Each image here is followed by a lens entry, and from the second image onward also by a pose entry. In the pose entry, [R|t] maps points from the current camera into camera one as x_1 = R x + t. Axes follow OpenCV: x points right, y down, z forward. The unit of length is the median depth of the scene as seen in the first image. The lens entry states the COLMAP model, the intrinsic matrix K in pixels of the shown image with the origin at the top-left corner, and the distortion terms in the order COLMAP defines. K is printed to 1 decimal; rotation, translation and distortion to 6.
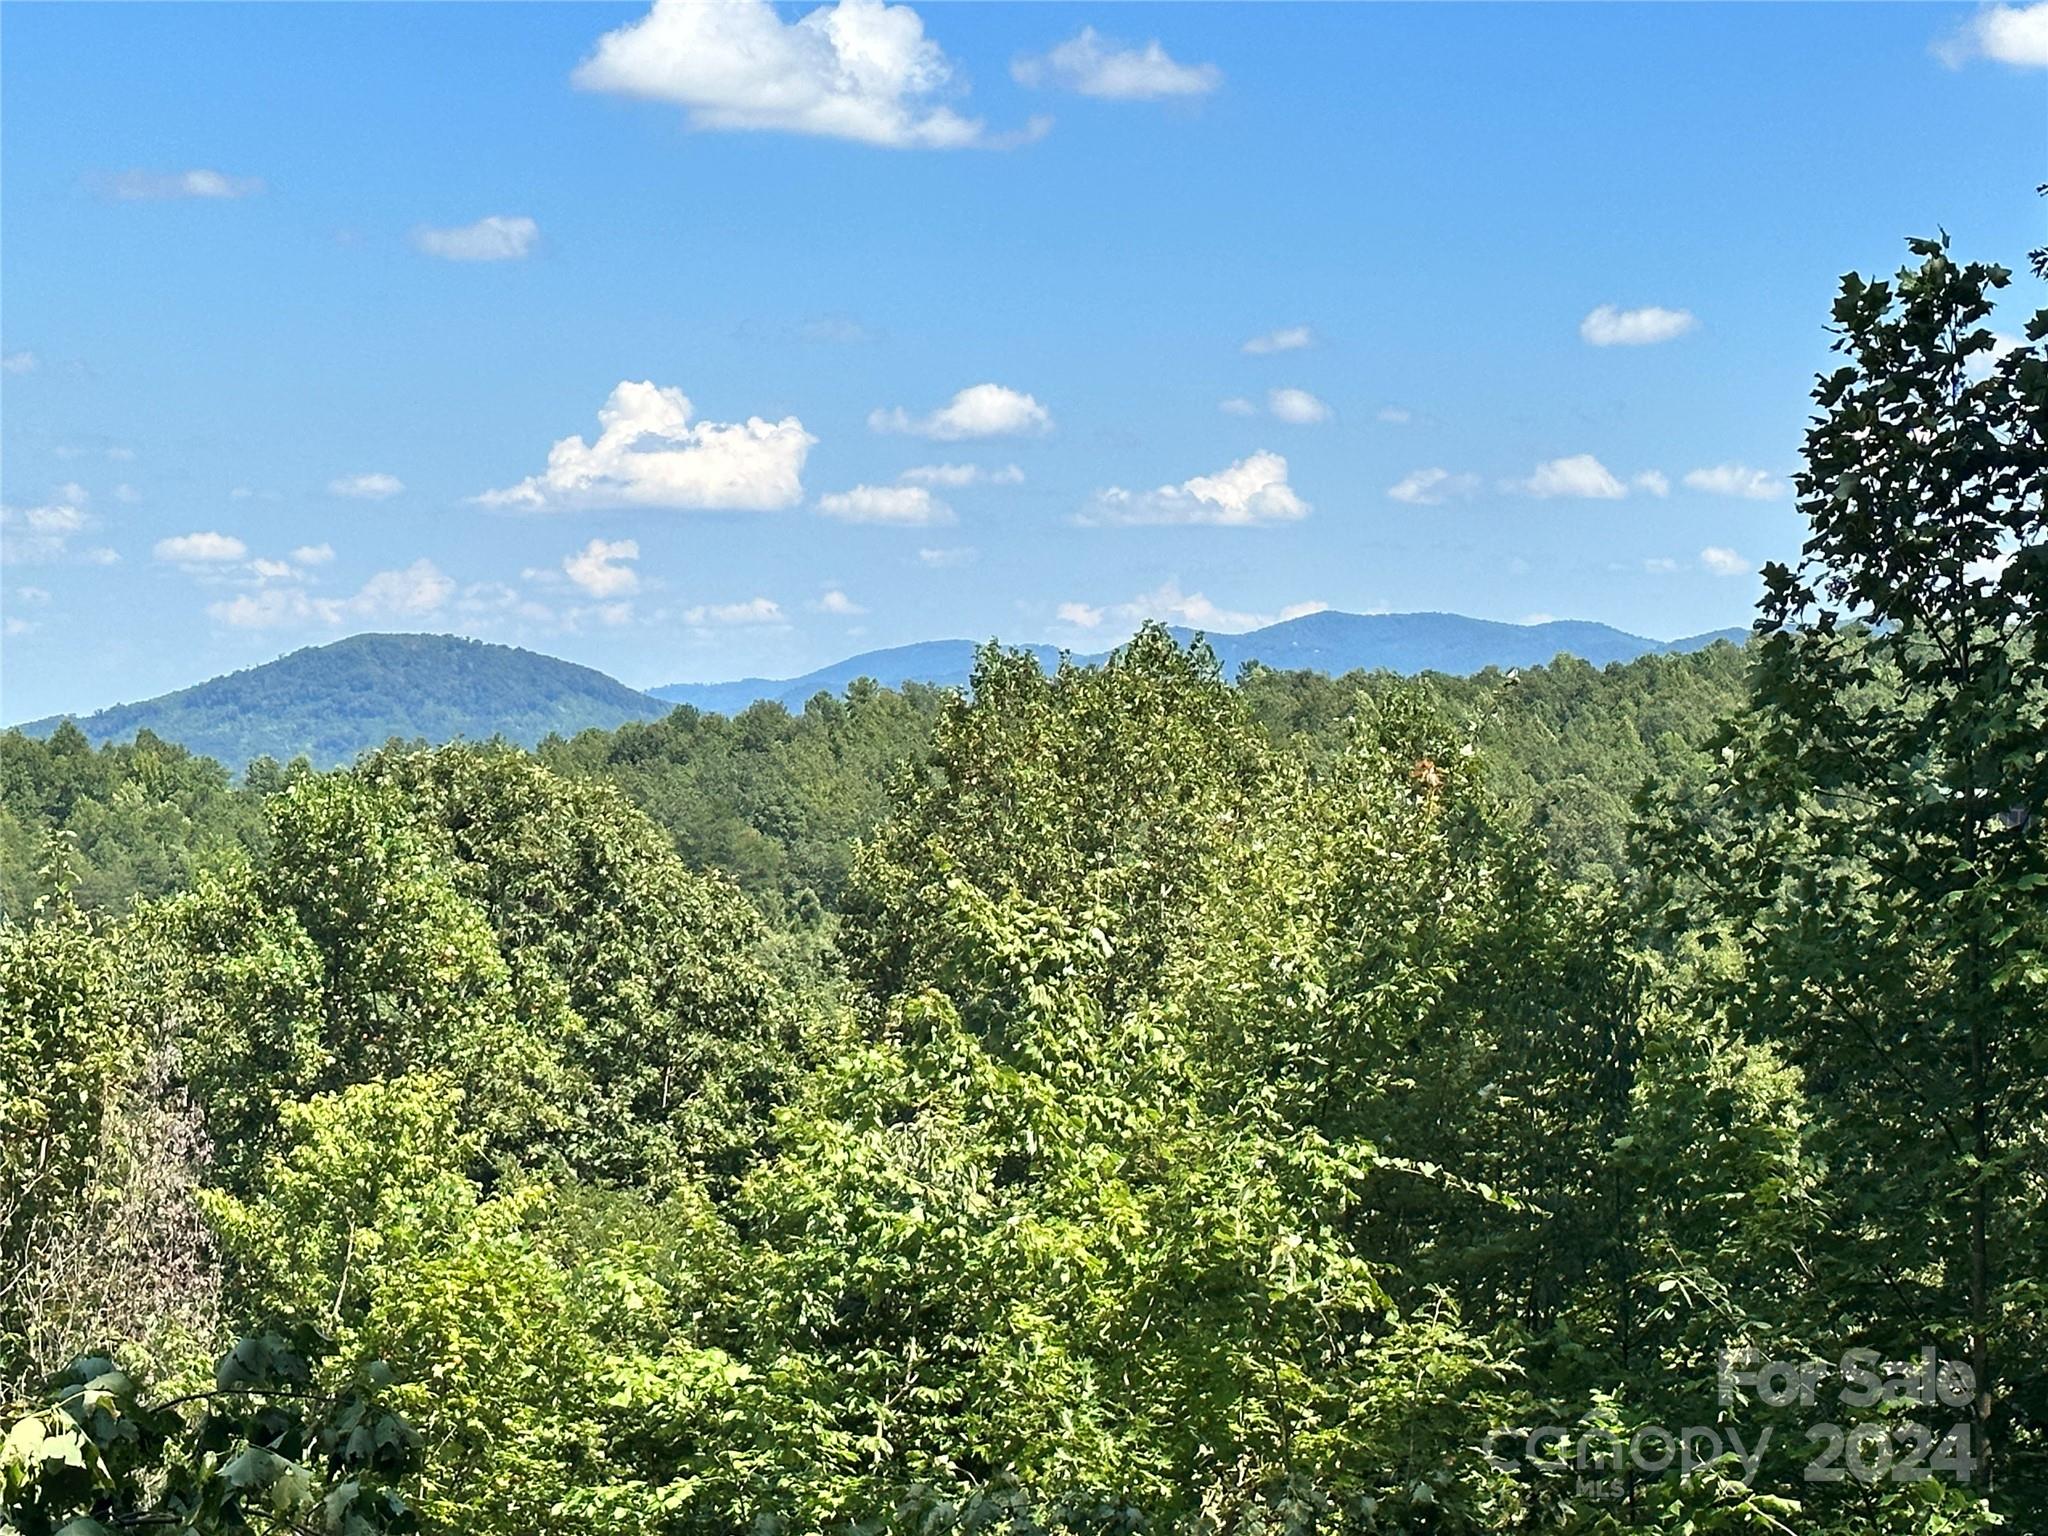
lens RADIAL K [[4406.9, 0, 1070.5], [0, 4406.9, 784.3], [0, 0, 1]] dist [0.158920, 0.000000]
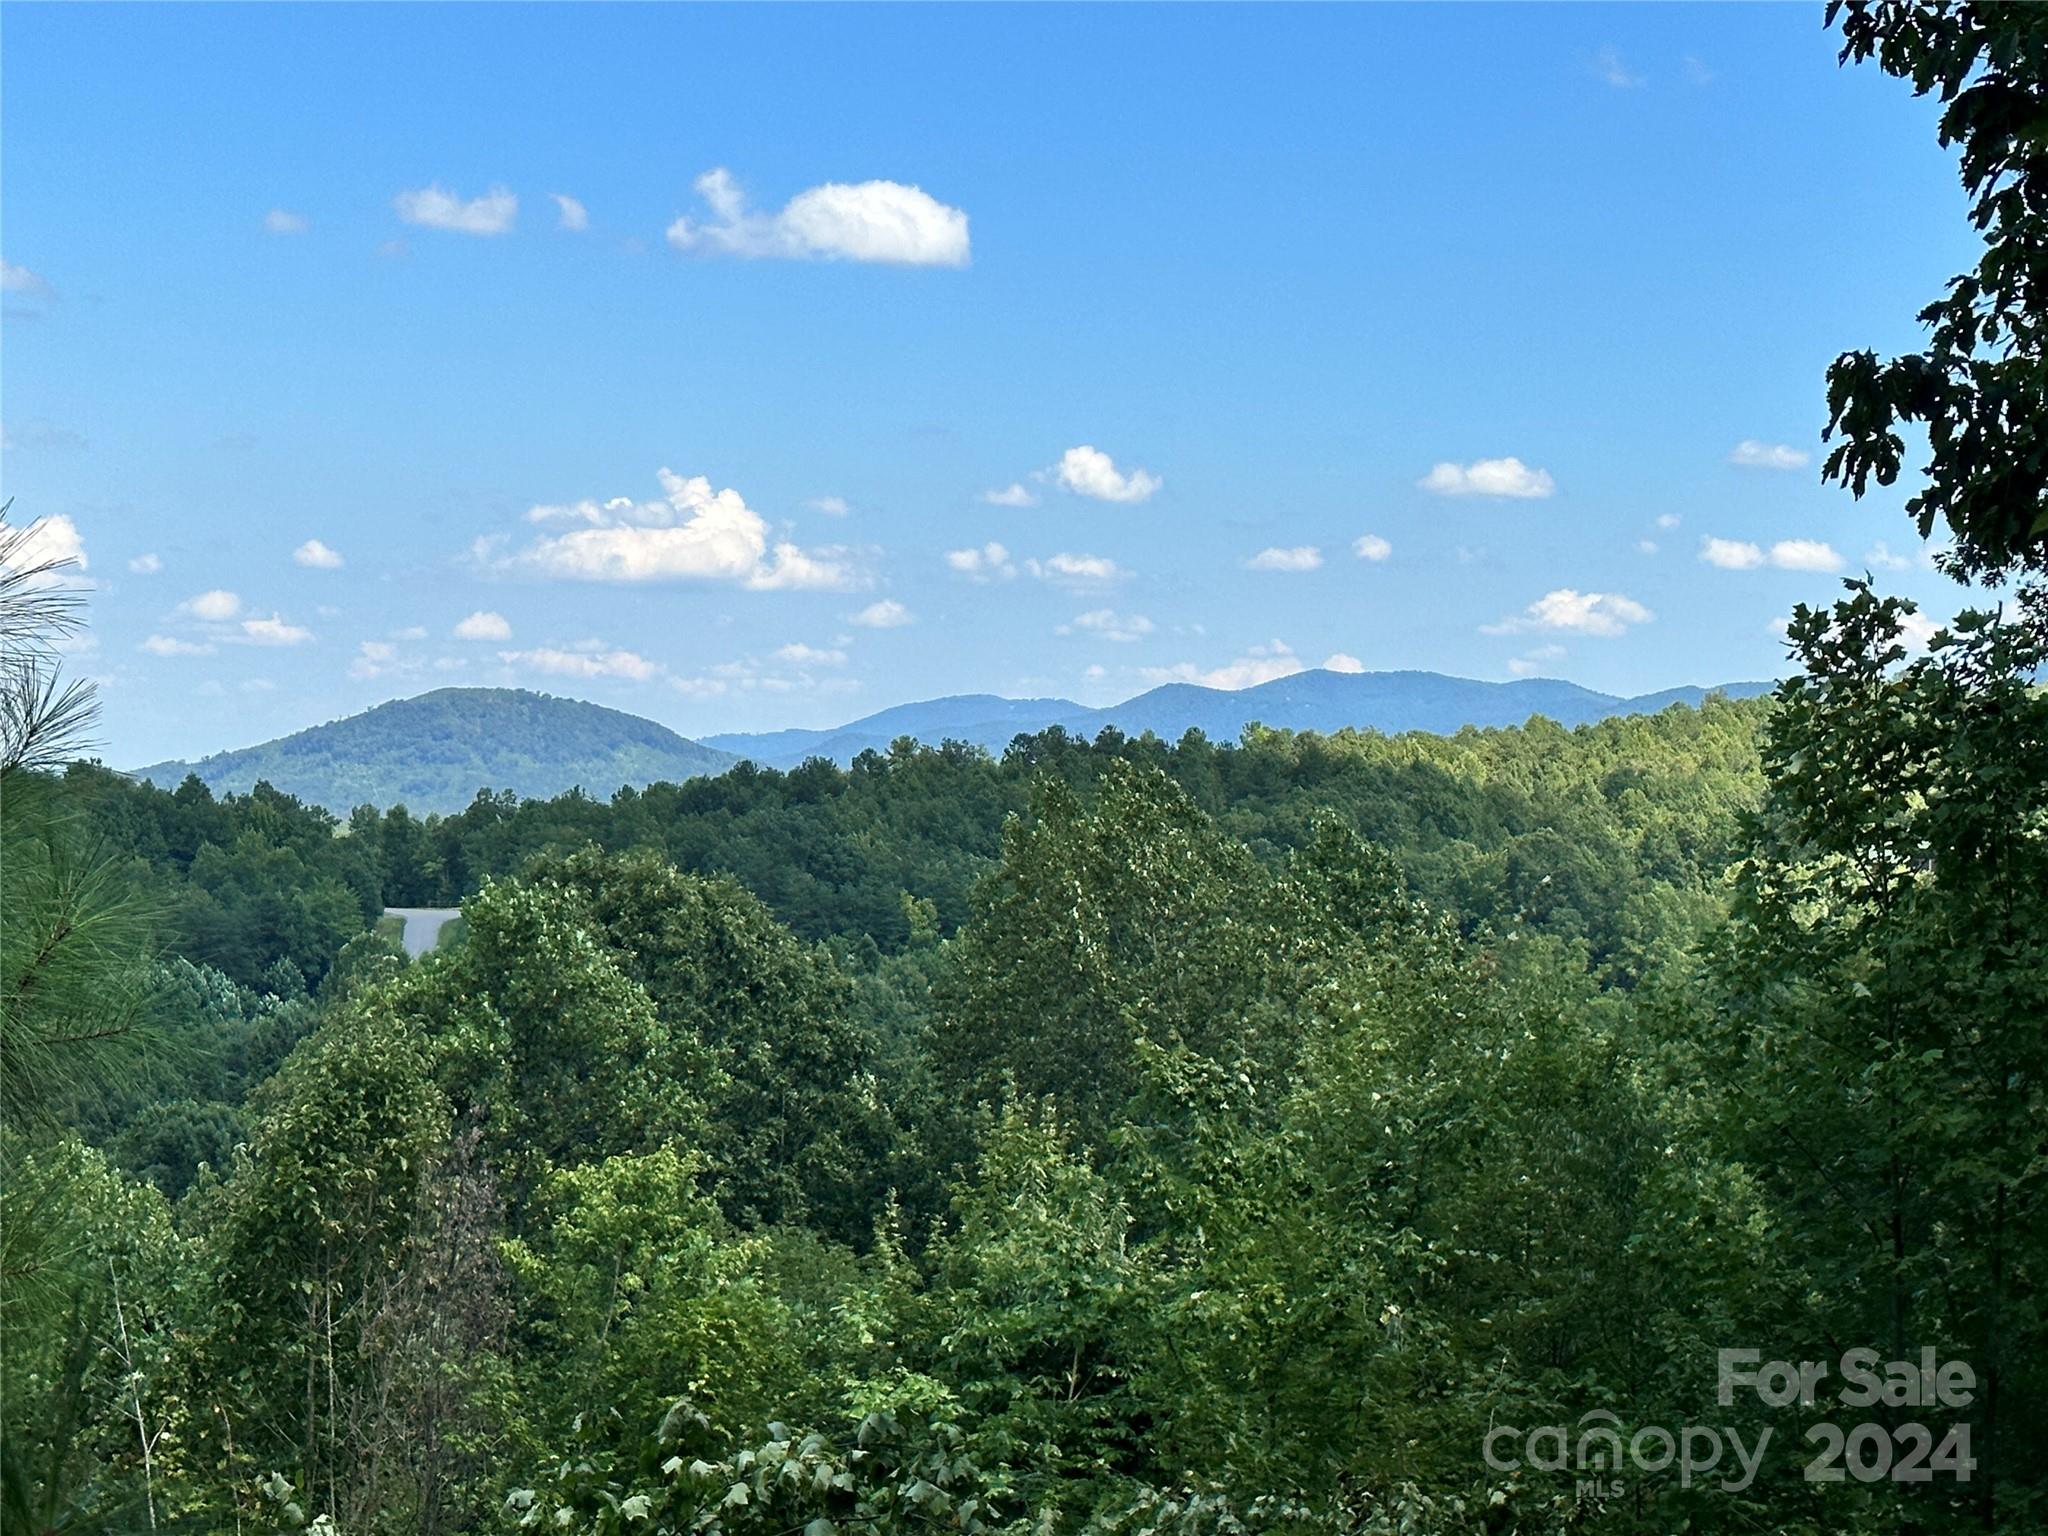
lens RADIAL K [[4119.6, 0, 1020.8], [0, 4119.6, 733.5], [0, 0, 1]] dist [0.131798, 0.000000]
pose [[0.999934, 0.004688, -0.010530, -0.050428], [-0.004873, 0.999834, -0.017572, -0.050008], [0.010446, 0.017622, 0.999790, -0.274998]]
